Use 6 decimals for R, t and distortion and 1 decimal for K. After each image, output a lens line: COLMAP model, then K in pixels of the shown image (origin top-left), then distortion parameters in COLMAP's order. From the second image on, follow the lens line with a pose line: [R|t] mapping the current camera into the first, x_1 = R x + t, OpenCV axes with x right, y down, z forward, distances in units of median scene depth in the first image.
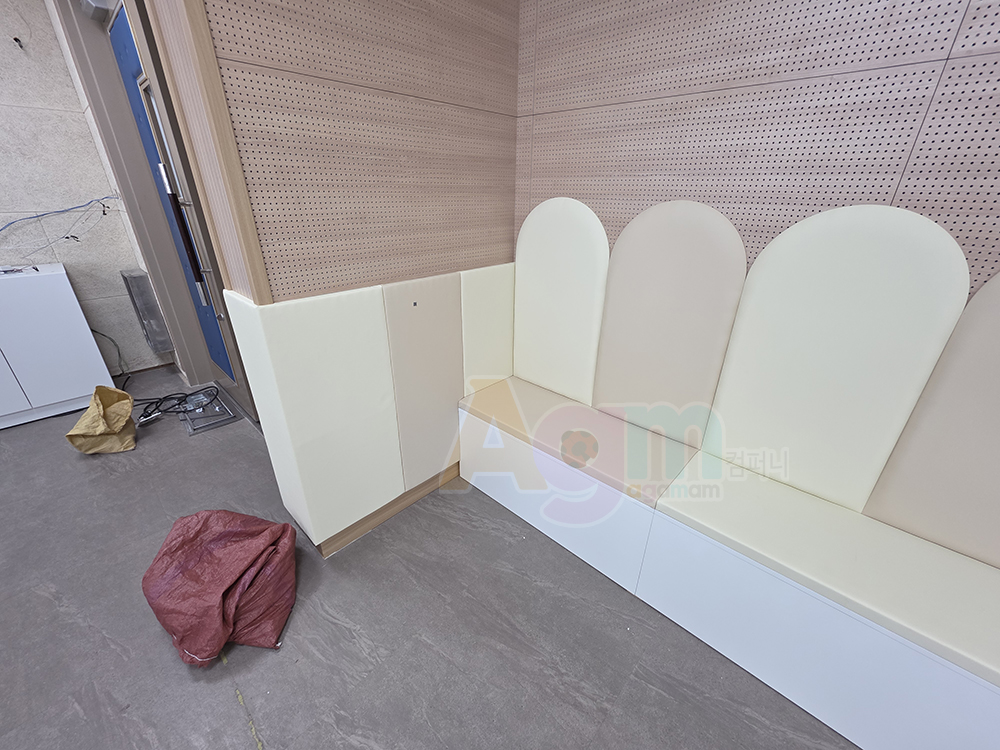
lens RADIAL K [[398.1, 0, 501.0], [0, 398.1, 374.6], [0, 0, 1]] dist [0.000615, -0.000427]
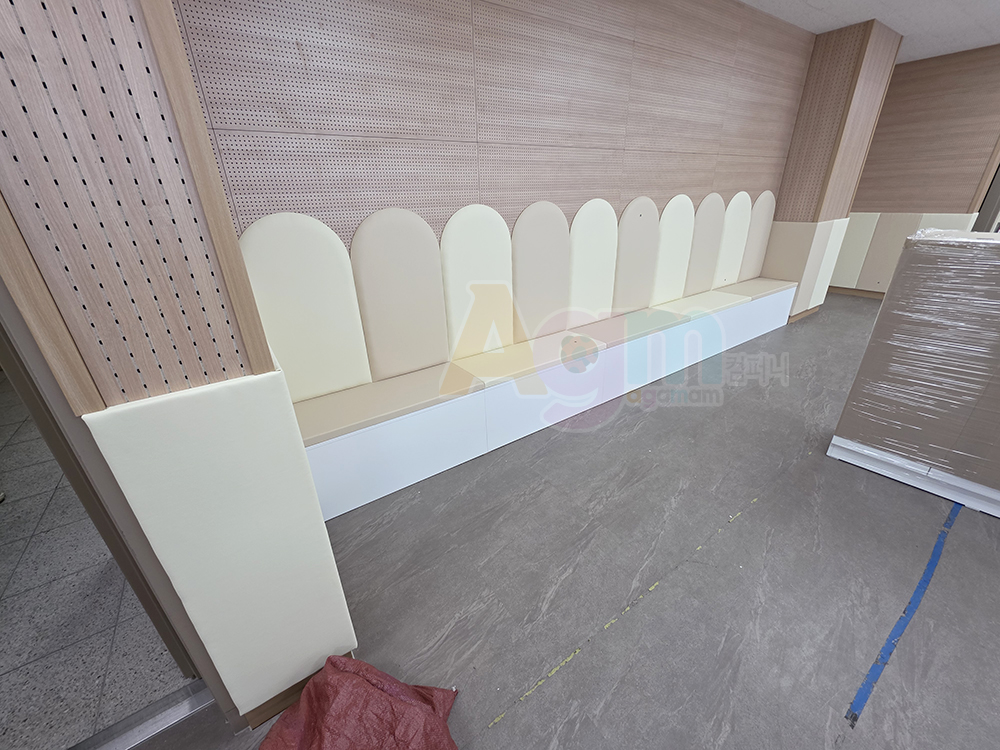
lens RADIAL K [[398.1, 0, 498.9], [0, 398.1, 375.3], [0, 0, 1]] dist [0.000615, -0.000427]
pose [[0.208591, -0.418165, 0.884097, -0.976212], [0.438666, 0.847953, 0.297572, -0.166856], [-0.874106, 0.325752, 0.360310, 0.305462]]
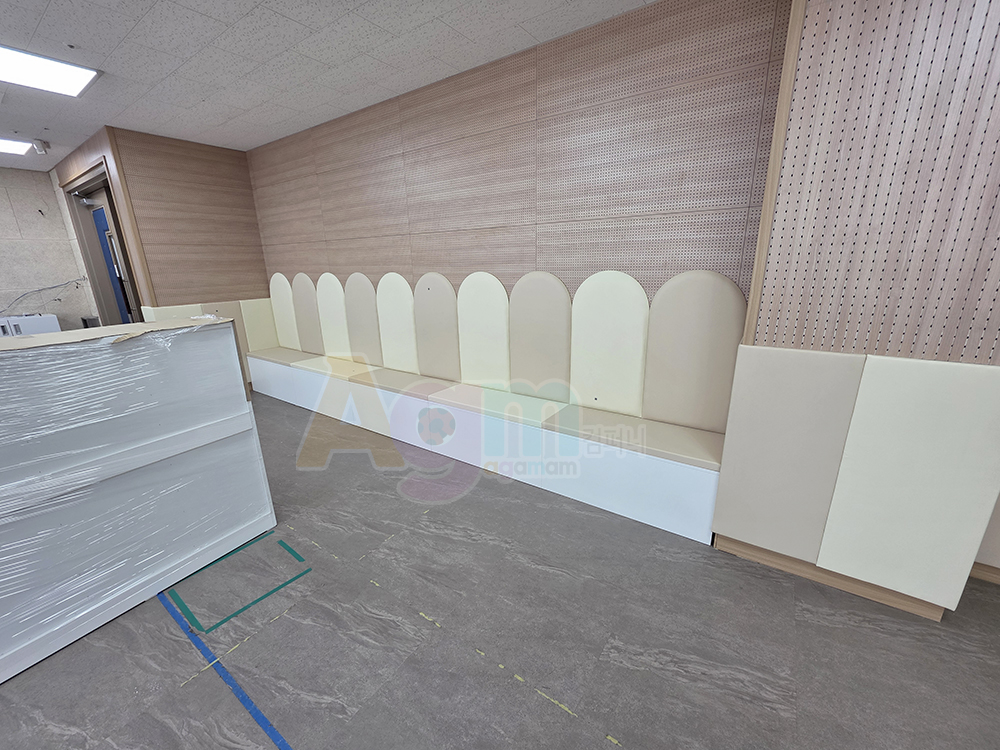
lens RADIAL K [[398.1, 0, 500.2], [0, 398.1, 375.9], [0, 0, 1]] dist [0.000615, -0.000427]
pose [[0.989505, -0.068870, 0.127033, 1.490773], [0.087513, 0.985173, -0.147563, 0.936833], [-0.114986, 0.157131, 0.980861, -2.072567]]
